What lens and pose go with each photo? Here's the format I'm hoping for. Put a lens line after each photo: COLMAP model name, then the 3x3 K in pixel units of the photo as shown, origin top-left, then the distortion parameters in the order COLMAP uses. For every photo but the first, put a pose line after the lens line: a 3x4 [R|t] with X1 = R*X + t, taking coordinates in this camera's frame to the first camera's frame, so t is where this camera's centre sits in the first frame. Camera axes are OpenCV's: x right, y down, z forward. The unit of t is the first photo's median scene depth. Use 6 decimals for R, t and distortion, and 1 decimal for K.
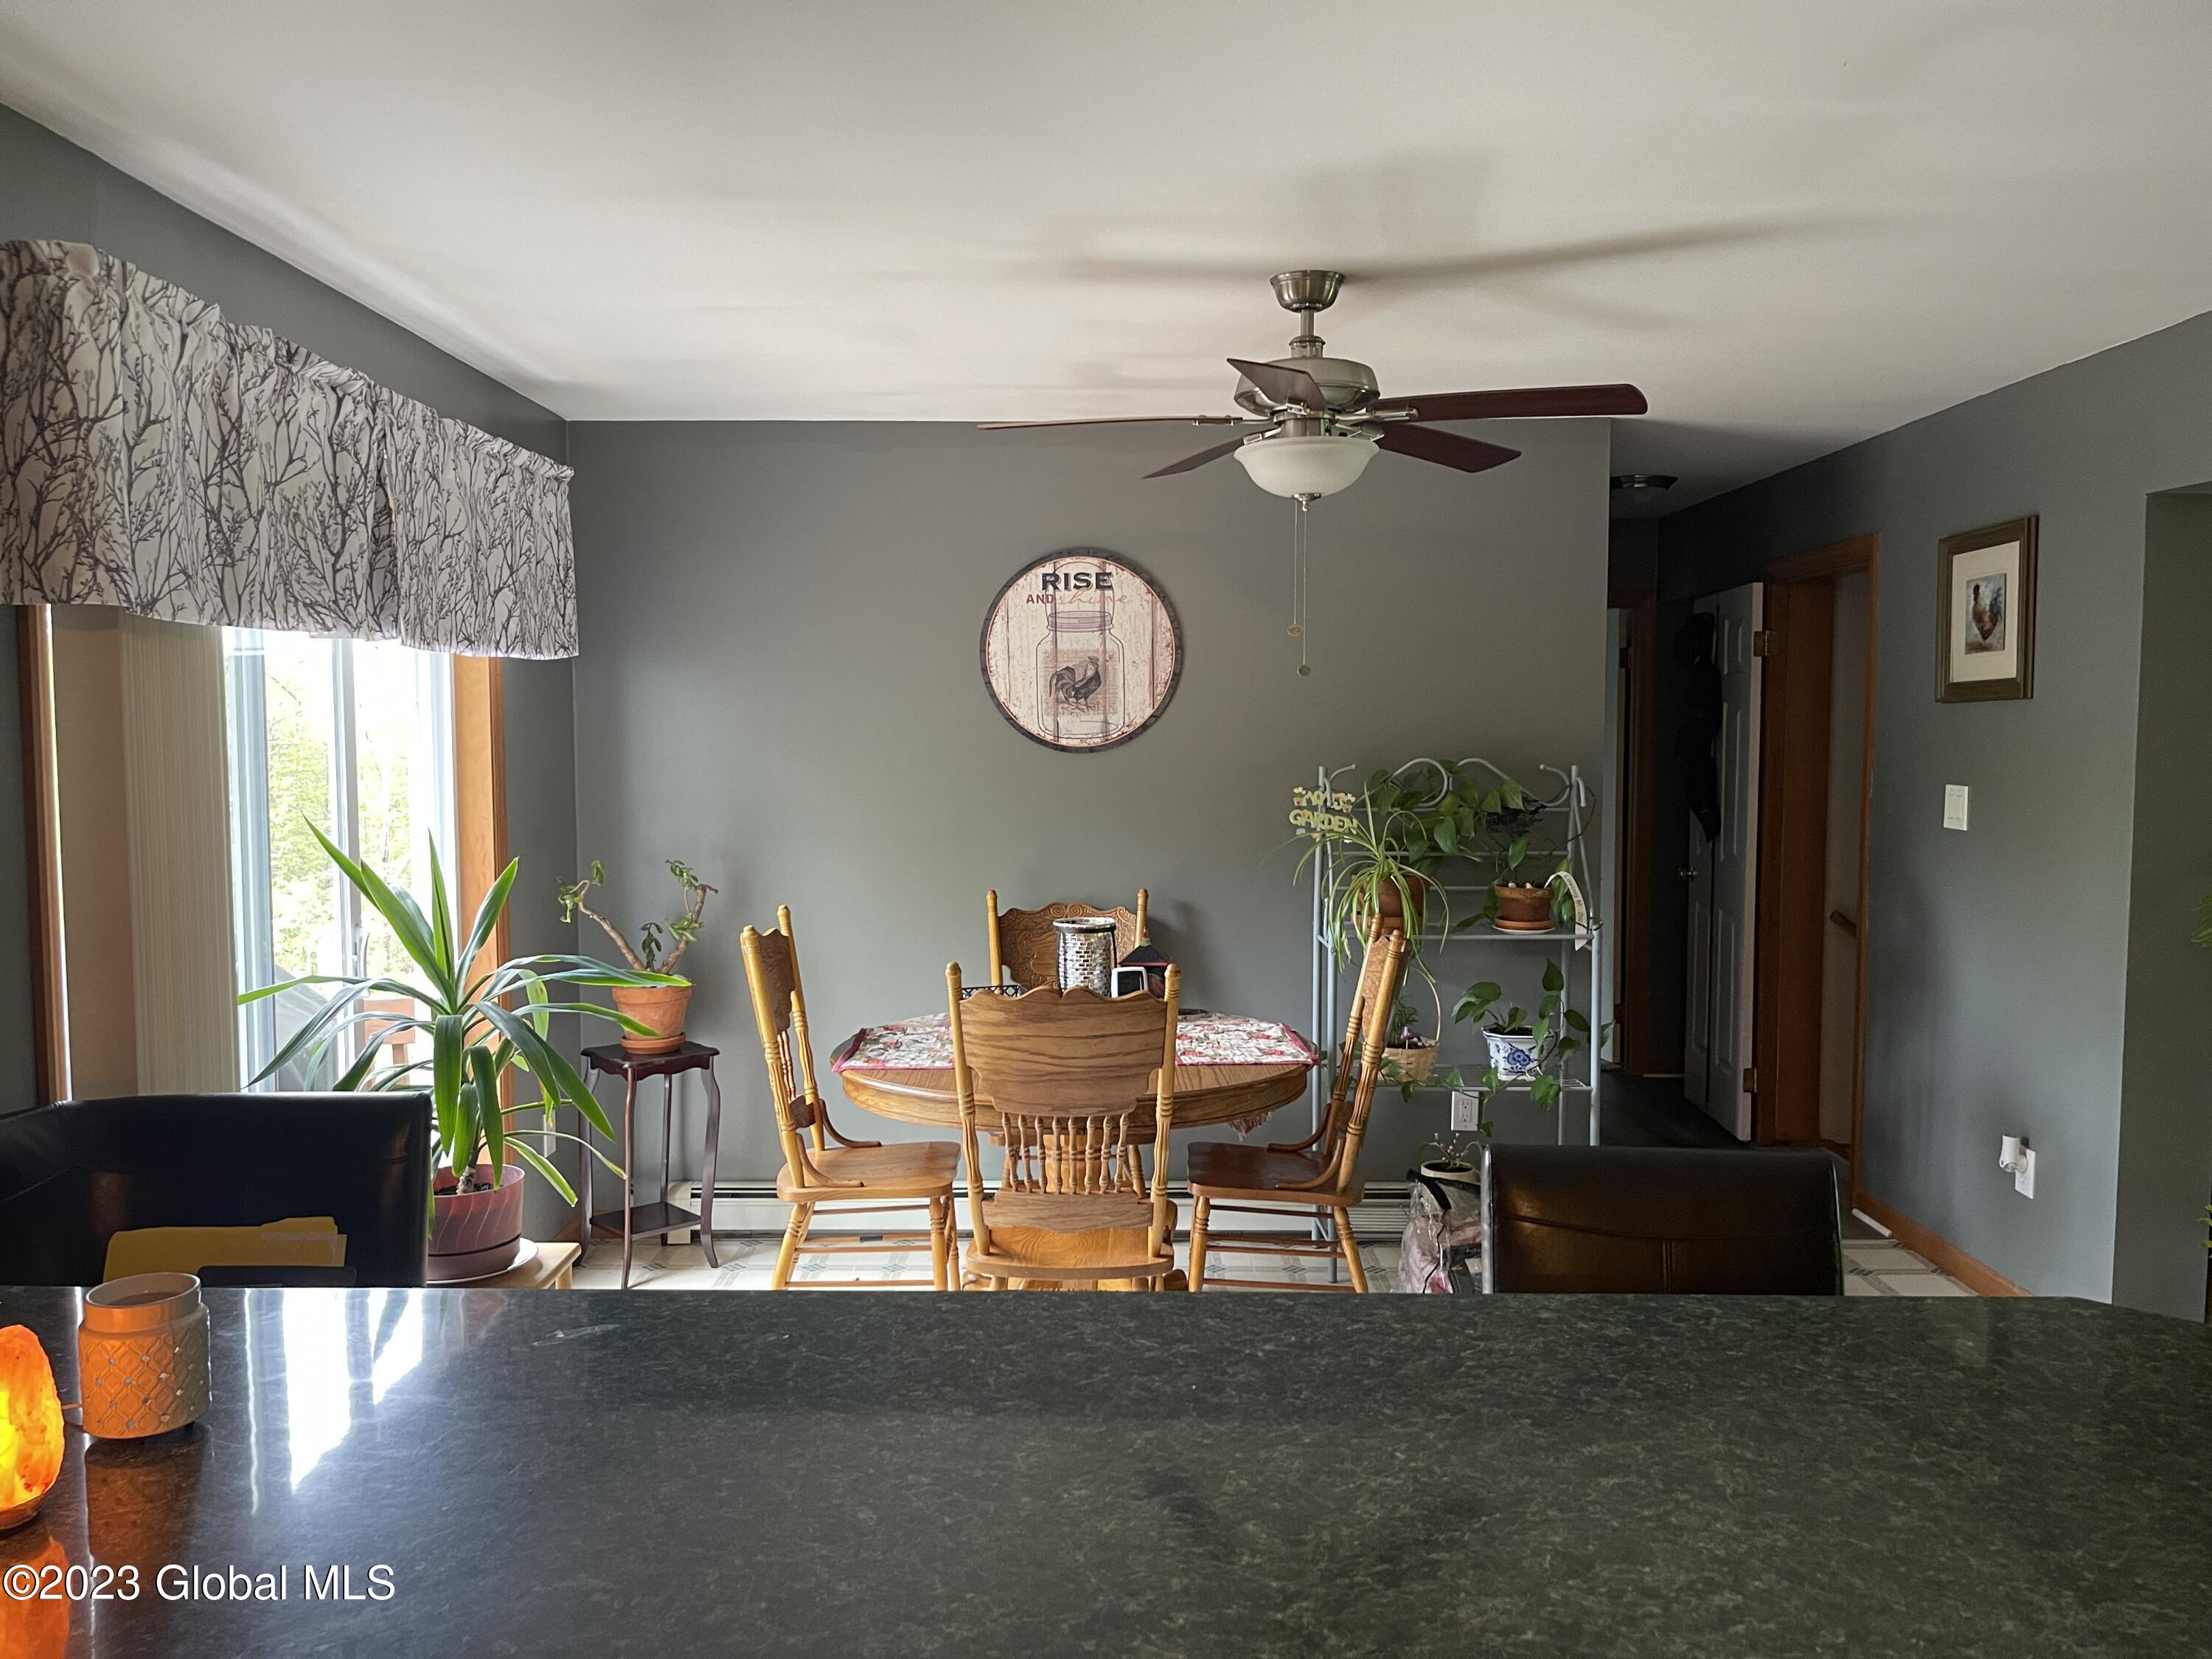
lens RADIAL K [[1668.3, 0, 1112.7], [0, 1668.3, 805.6], [0, 0, 1]] dist [0.095931, -0.007294]
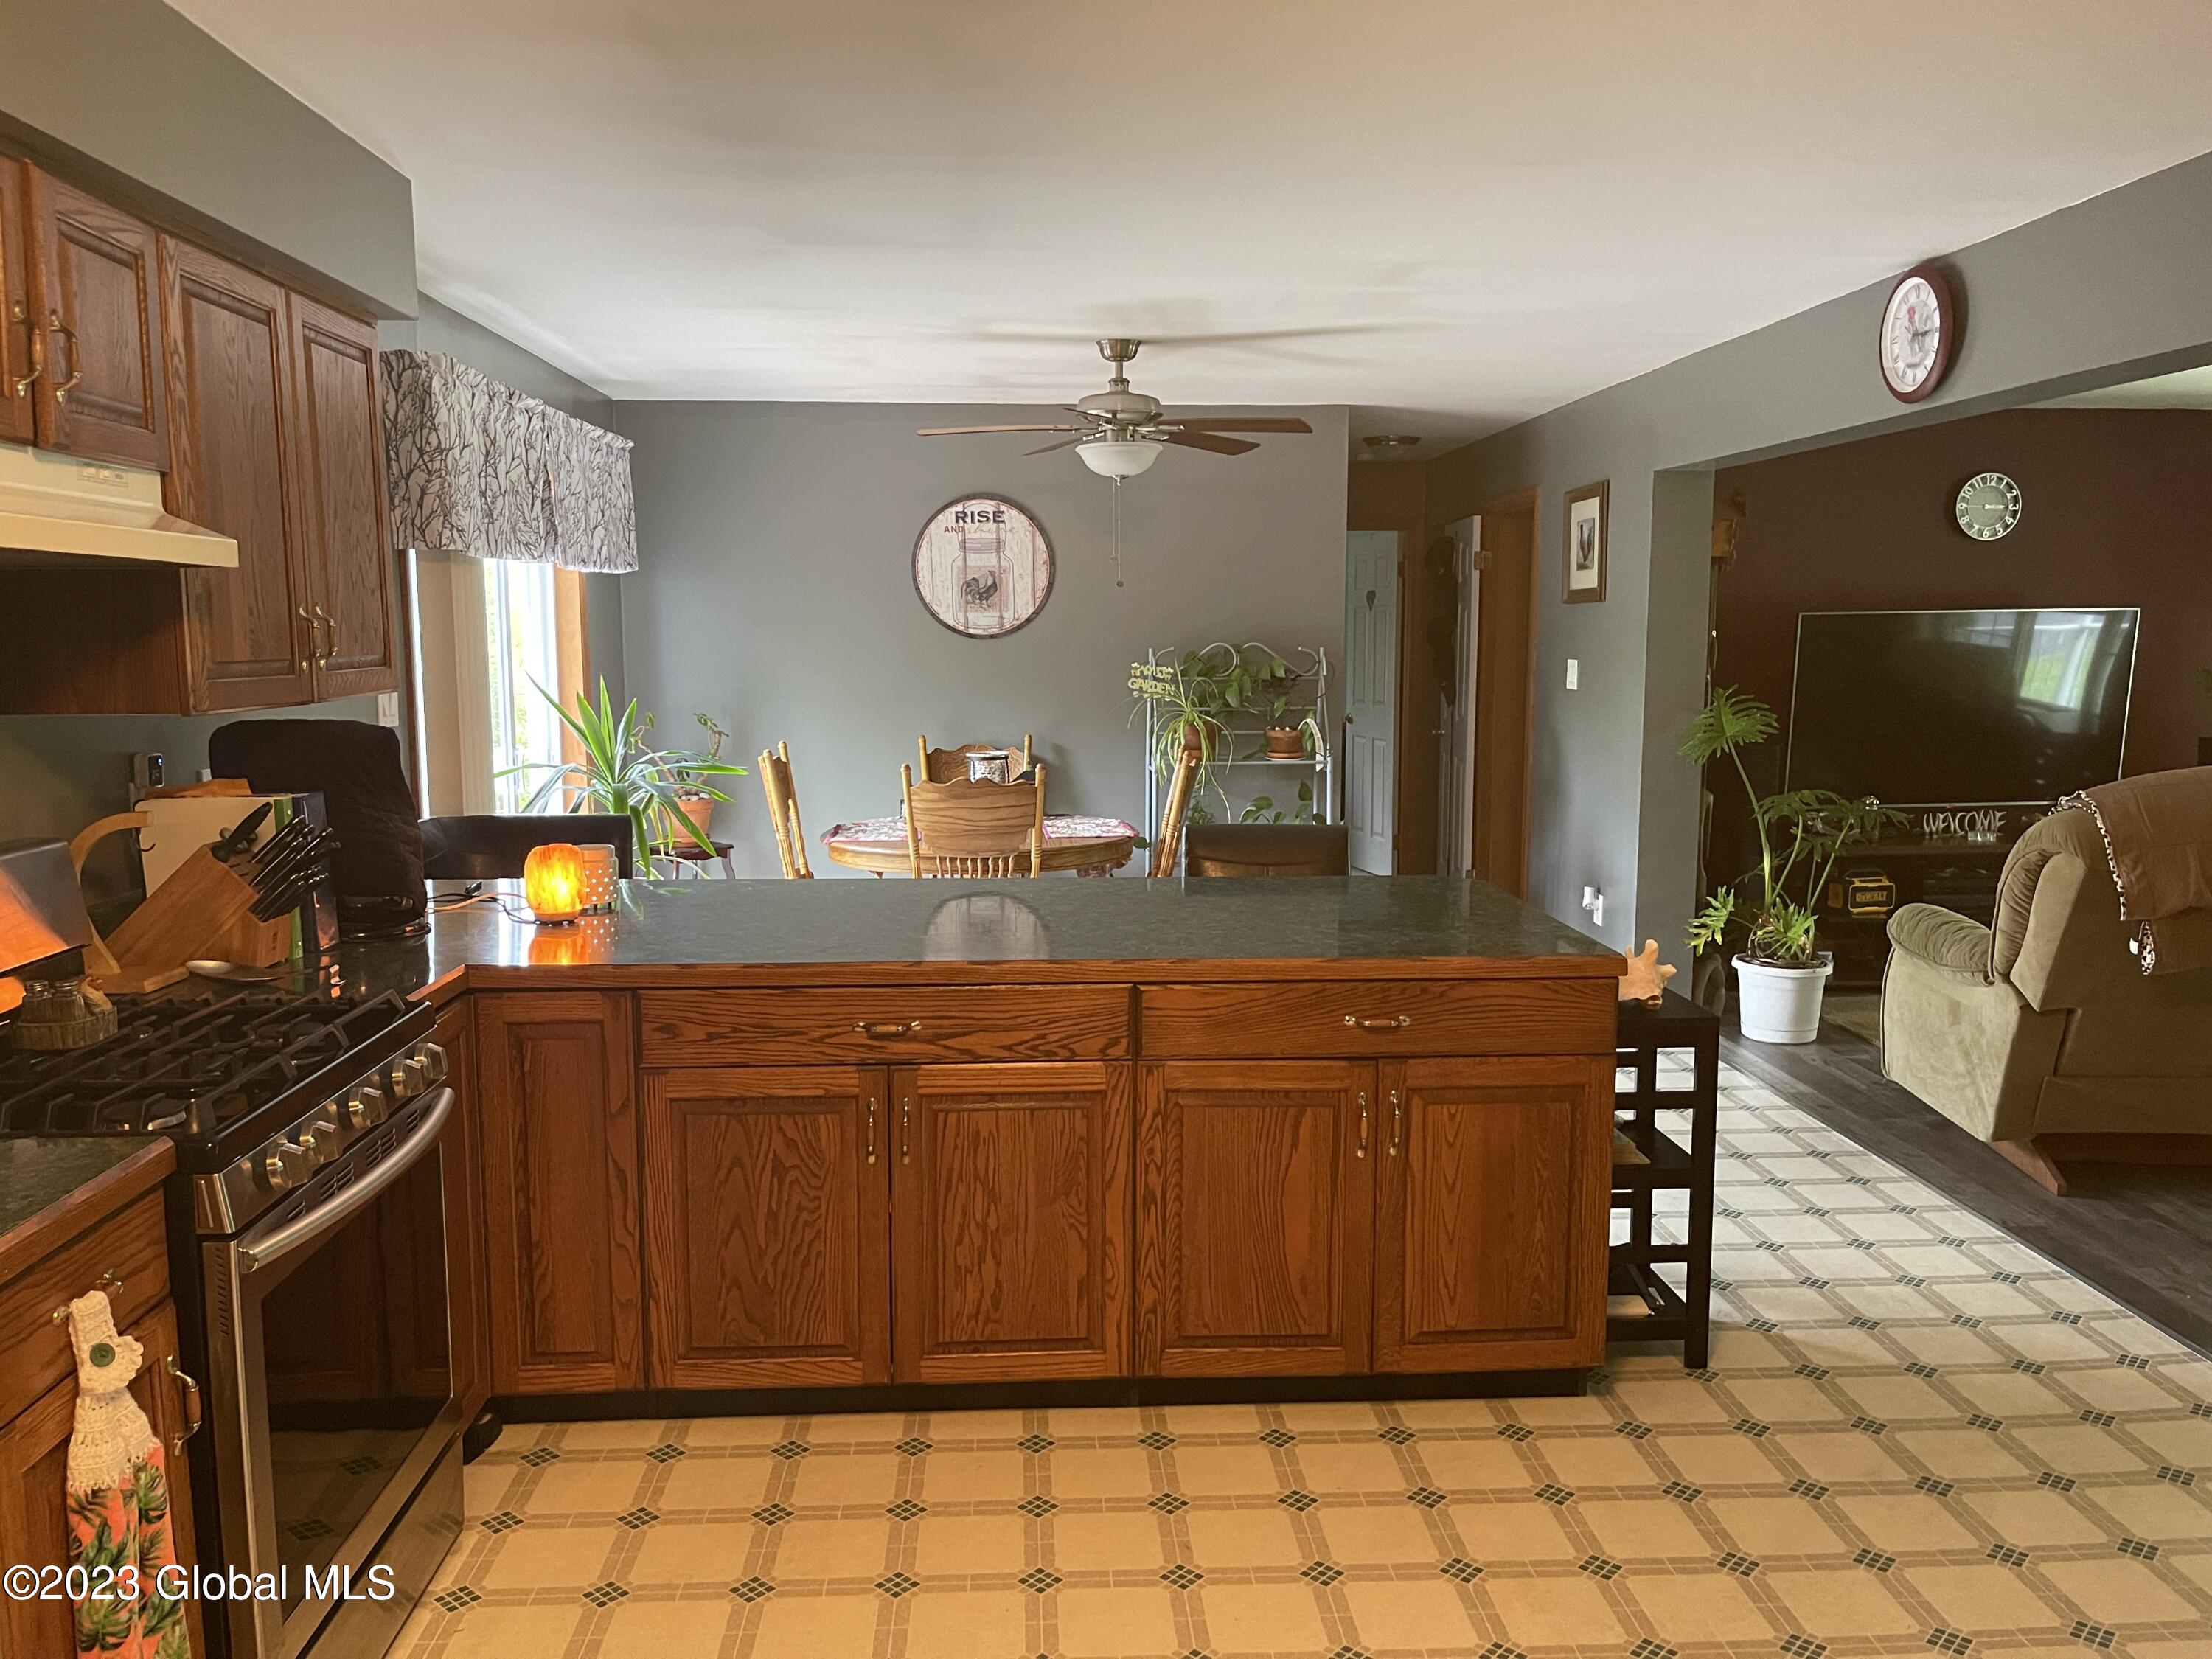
lens RADIAL K [[1668.3, 0, 1112.6], [0, 1668.3, 829.2], [0, 0, 1]] dist [0.095931, -0.007294]
pose [[0.998437, -0.006903, 0.055467, 0.011403], [0.002833, 0.997319, 0.073125, 0.028566], [-0.055823, -0.072853, 0.995779, -0.478441]]
